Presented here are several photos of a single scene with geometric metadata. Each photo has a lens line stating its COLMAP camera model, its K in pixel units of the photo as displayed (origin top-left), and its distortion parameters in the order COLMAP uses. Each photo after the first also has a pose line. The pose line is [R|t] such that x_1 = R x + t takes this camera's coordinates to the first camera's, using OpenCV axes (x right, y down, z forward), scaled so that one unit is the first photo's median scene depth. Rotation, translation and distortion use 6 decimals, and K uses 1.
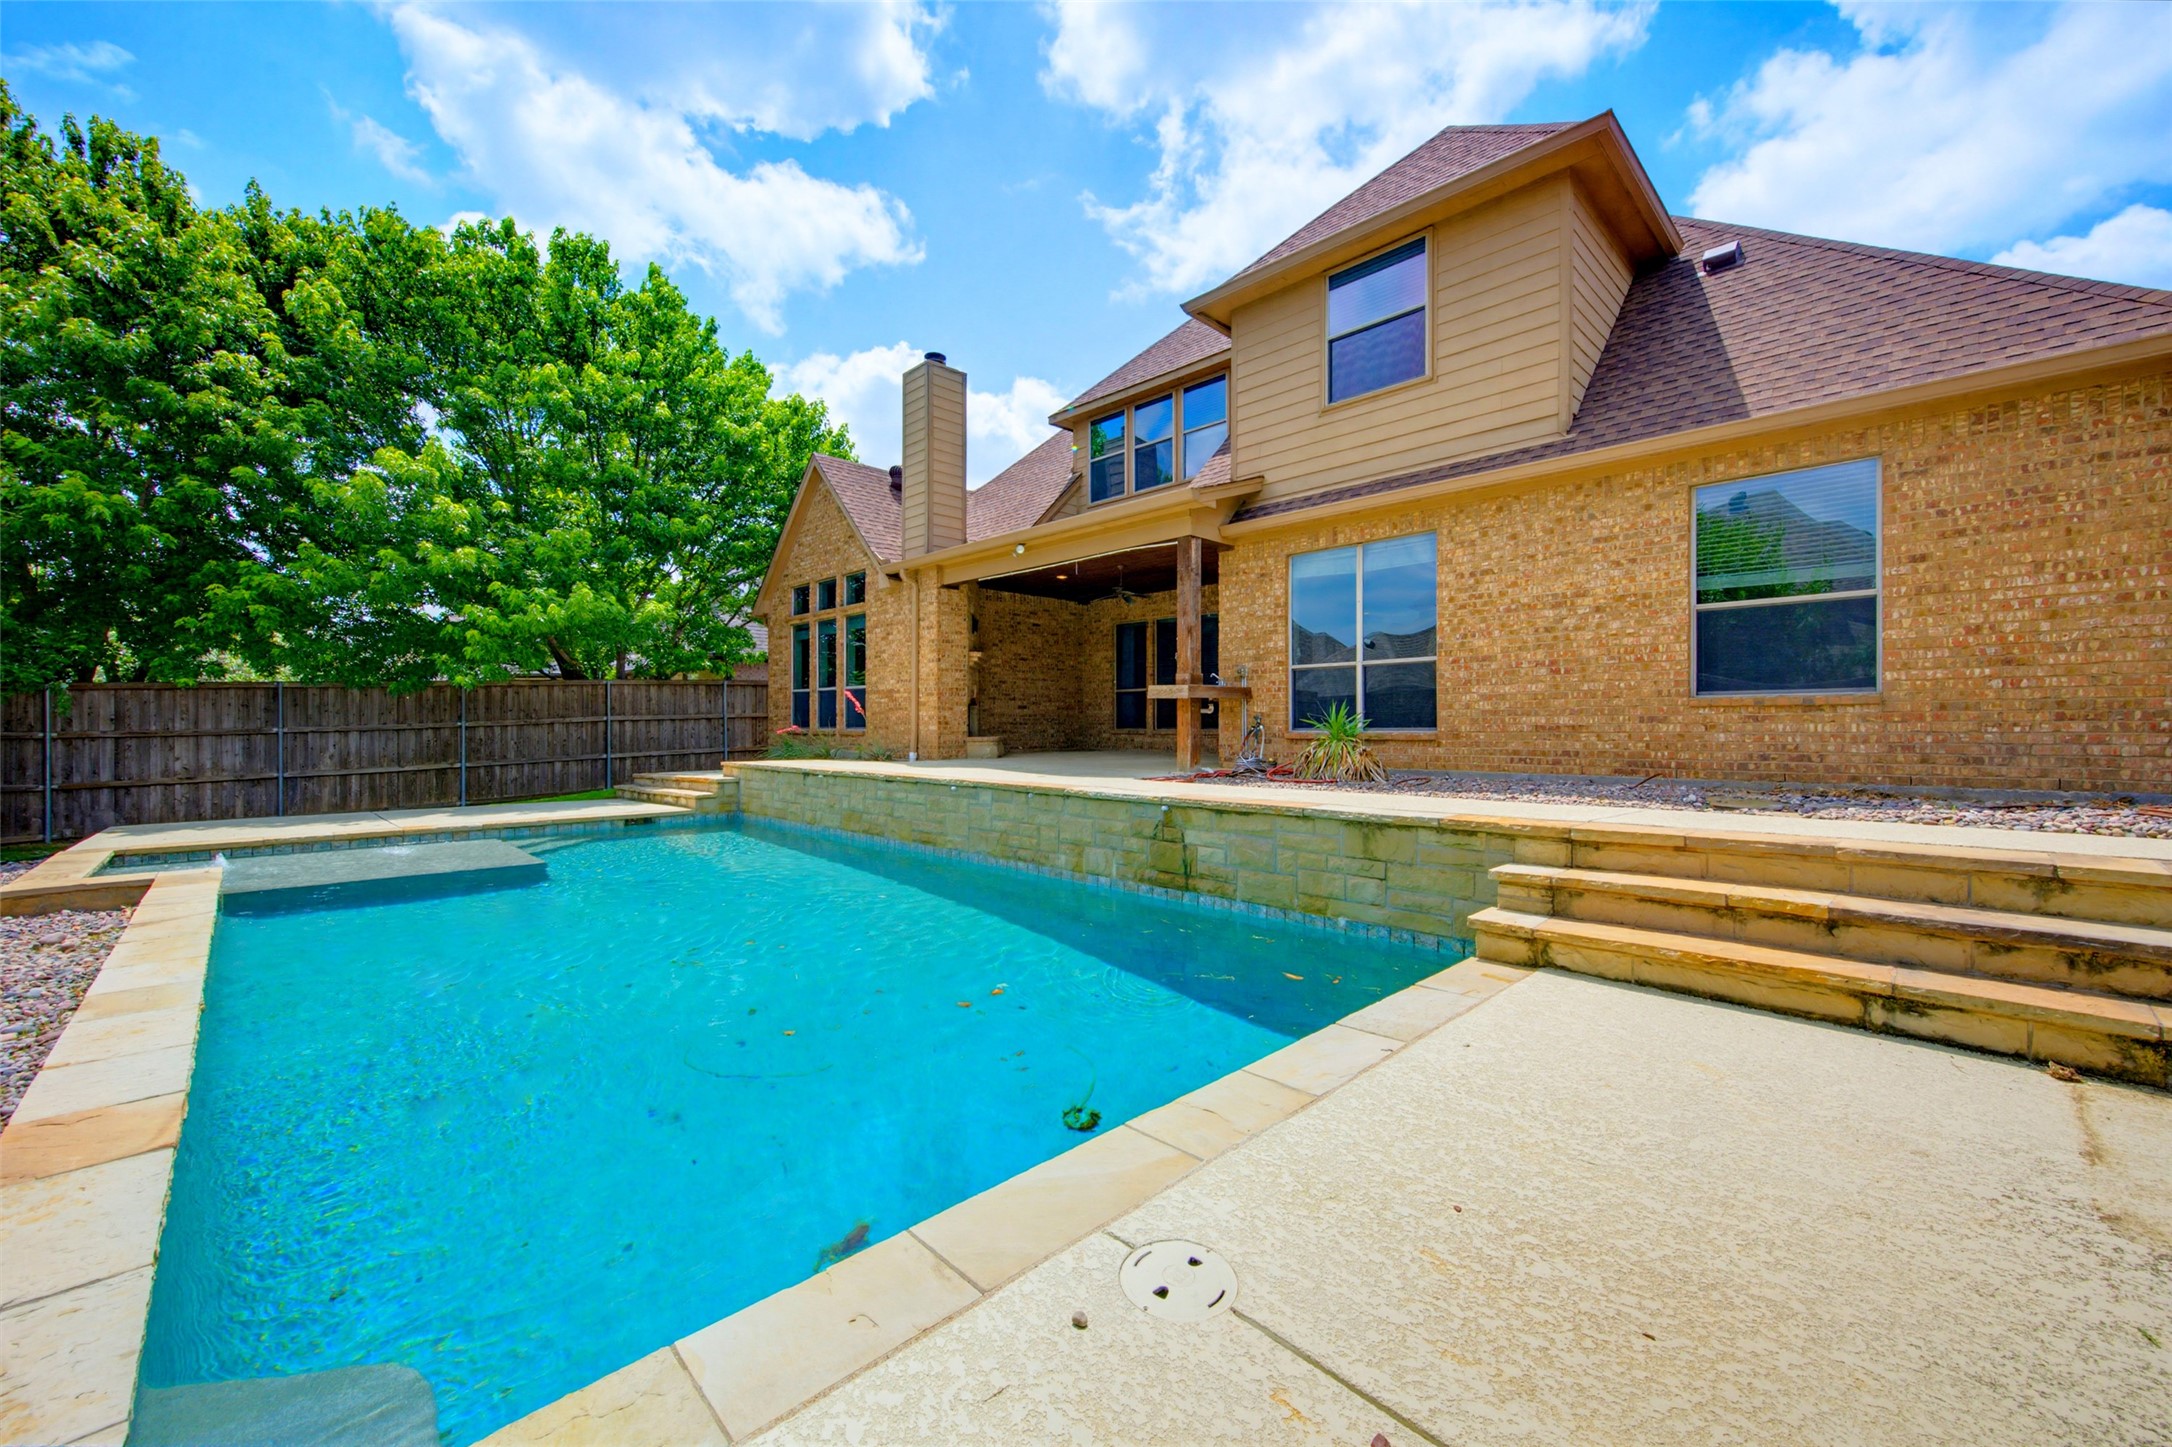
lens RADIAL K [[854.5, 0, 1096.5], [0, 854.5, 720.4], [0, 0, 1]] dist [0.004828, -0.000088]
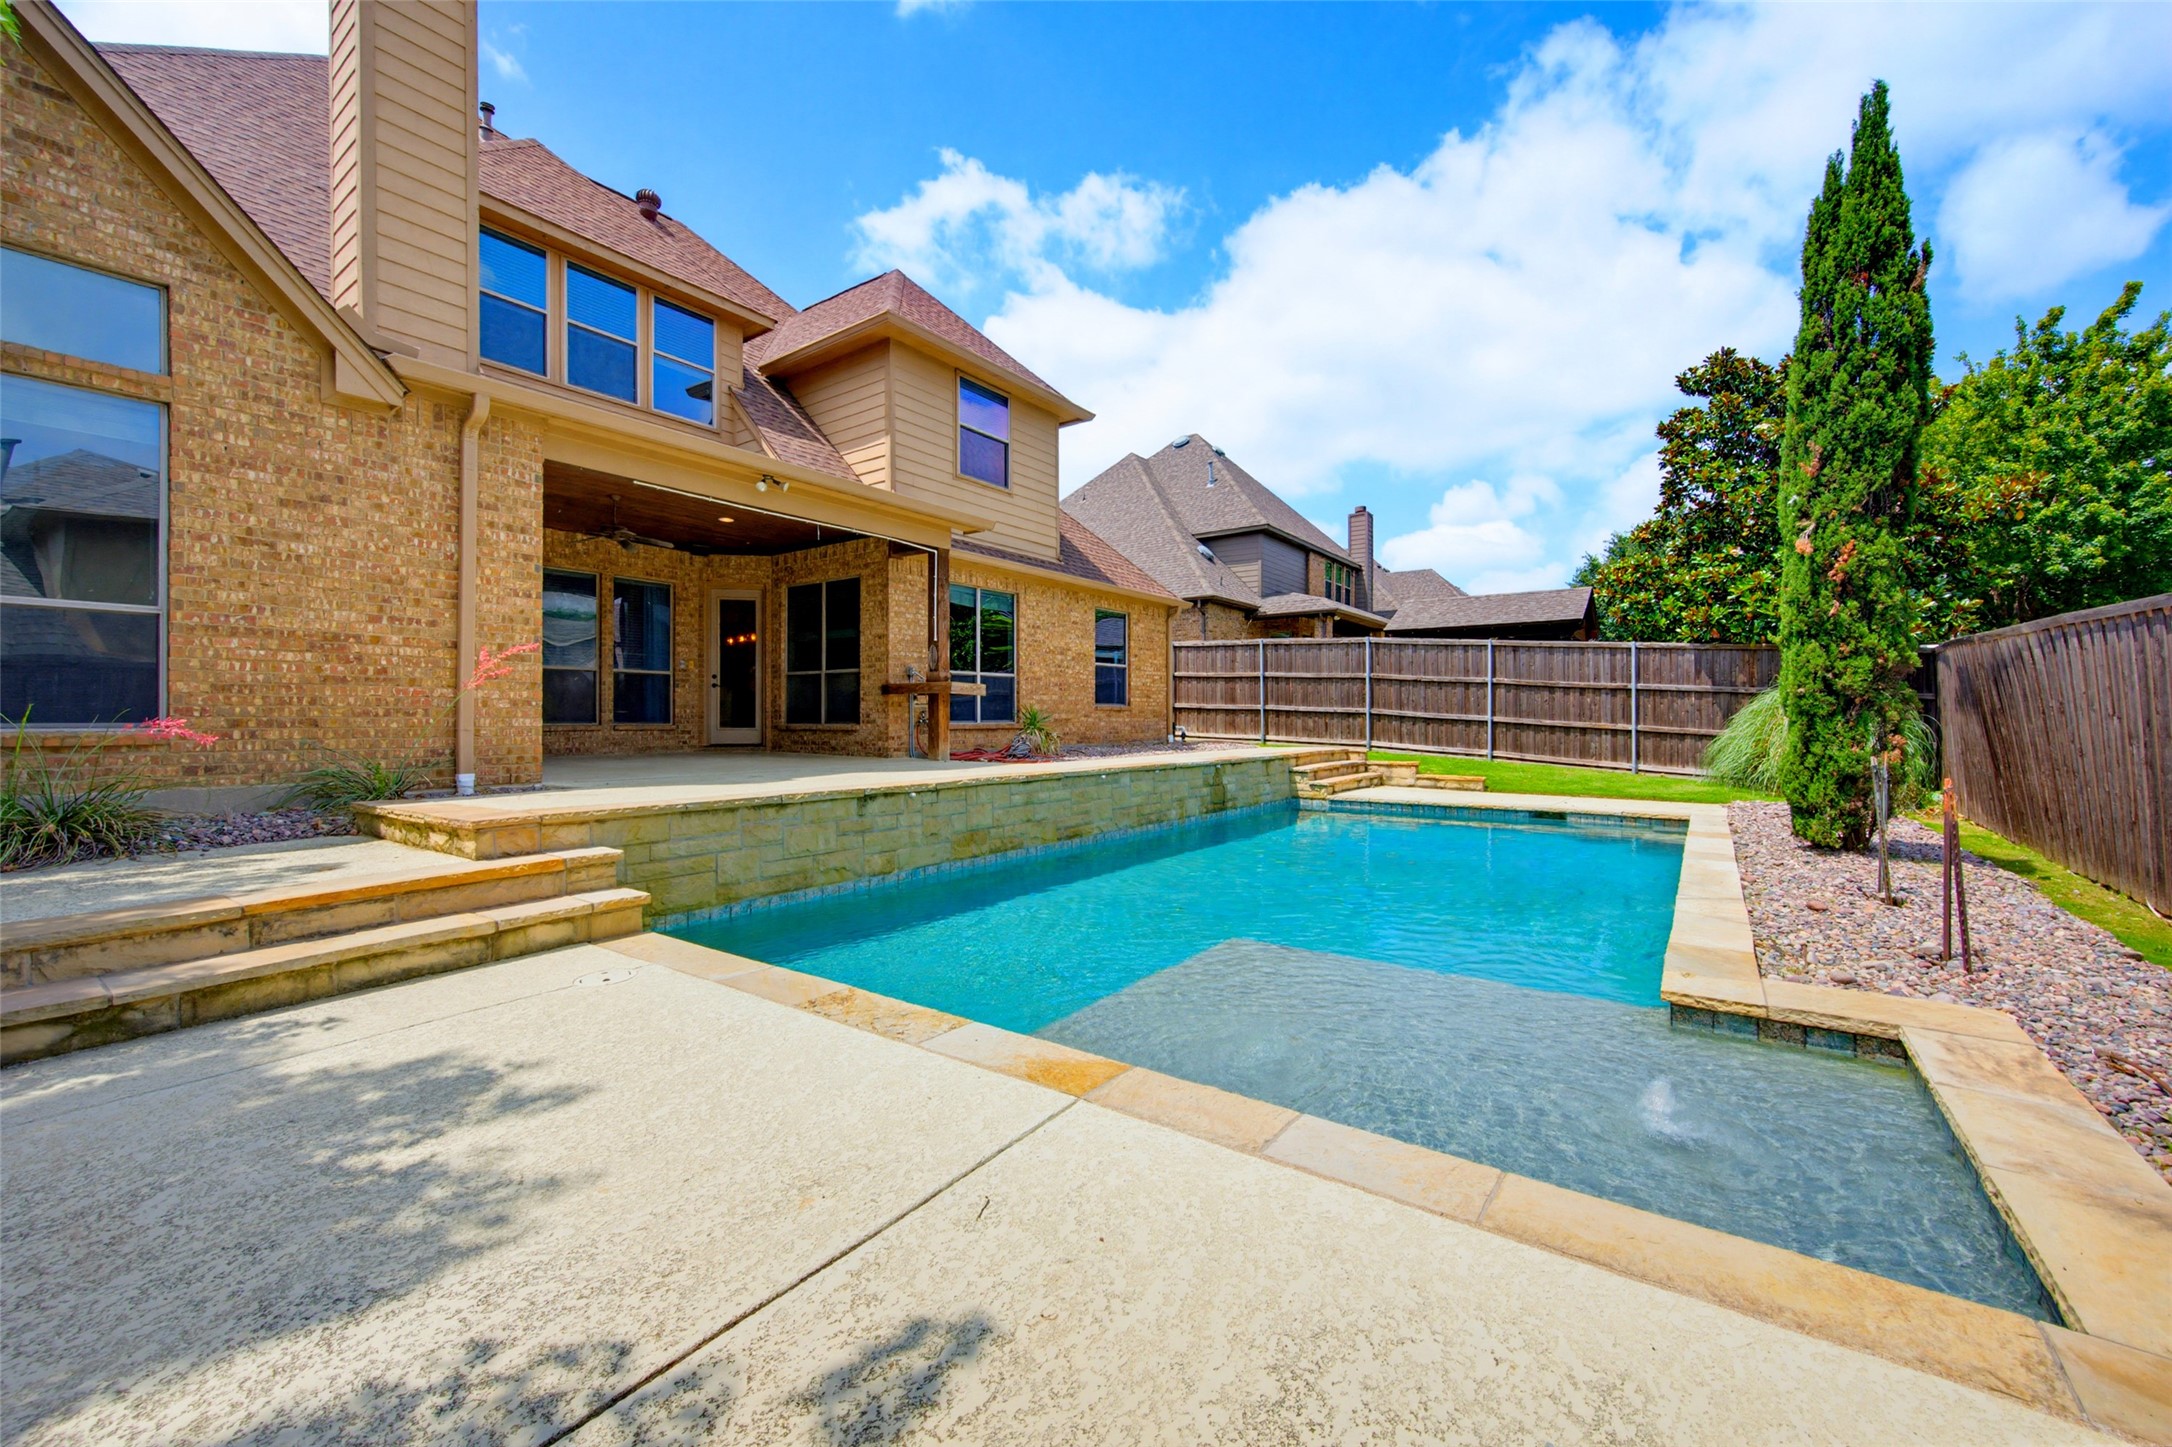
lens RADIAL K [[854.5, 0, 1066.2], [0, 854.5, 719.6], [0, 0, 1]] dist [0.004828, -0.000088]
pose [[-0.149489, -0.001442, 0.988762, -1.123582], [-0.007808, 0.999969, 0.000277, 0.006362], [-0.988733, -0.007679, -0.149496, 1.103631]]
